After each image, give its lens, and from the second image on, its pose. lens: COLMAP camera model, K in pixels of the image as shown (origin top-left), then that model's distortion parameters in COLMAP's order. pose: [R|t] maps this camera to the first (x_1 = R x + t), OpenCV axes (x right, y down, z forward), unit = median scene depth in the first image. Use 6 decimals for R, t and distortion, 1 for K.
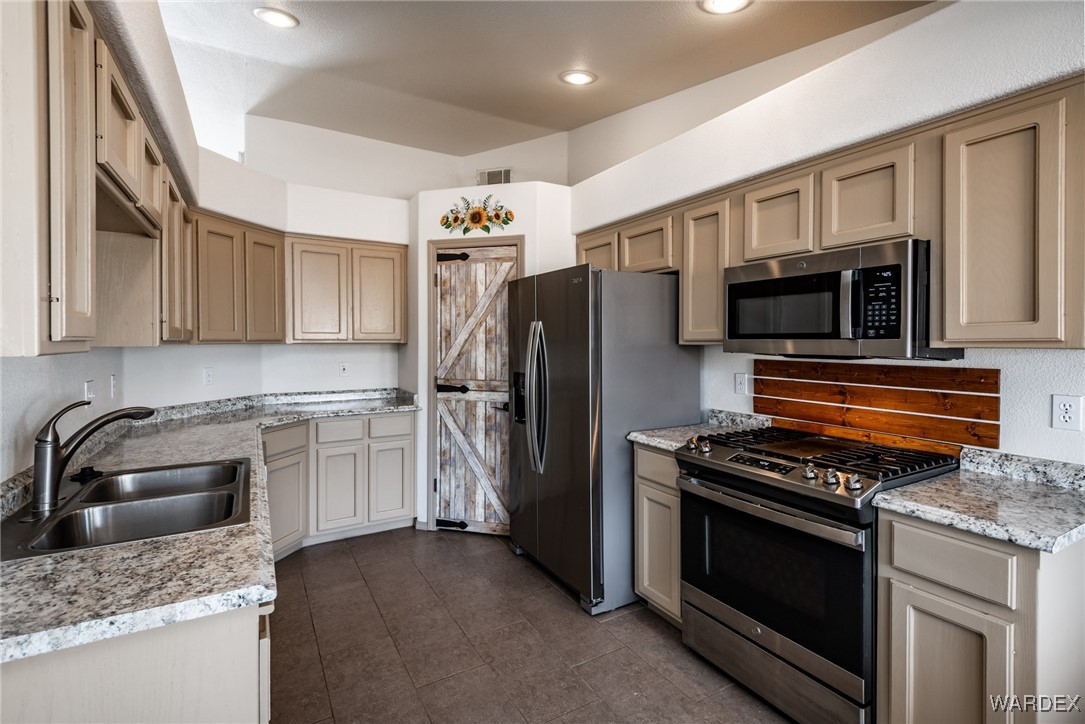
lens RADIAL K [[500.9, 0, 540.7], [0, 500.9, 350.9], [0, 0, 1]] dist [0.031072, -0.023212]
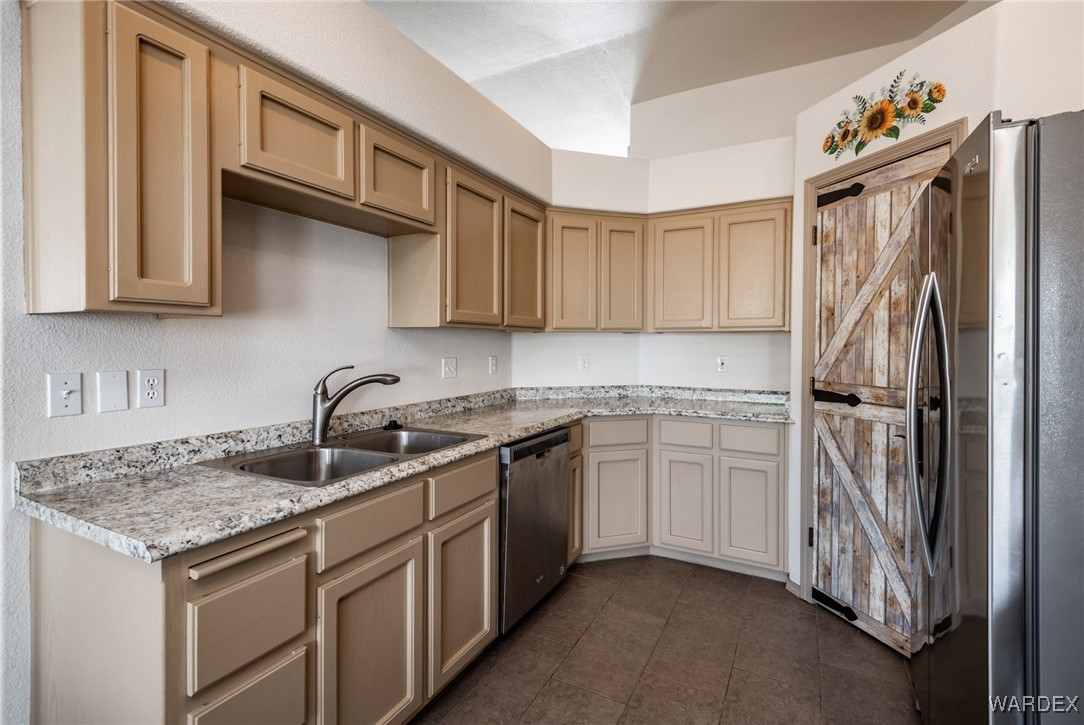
lens RADIAL K [[500.4, 0, 540.2], [0, 500.4, 351.4], [0, 0, 1]] dist [0.031072, -0.023212]
pose [[0.506684, 0.012384, -0.862043, 0.196175], [-0.020451, 0.999788, 0.002342, 0.022094], [0.861890, 0.016443, 0.506829, 0.339492]]
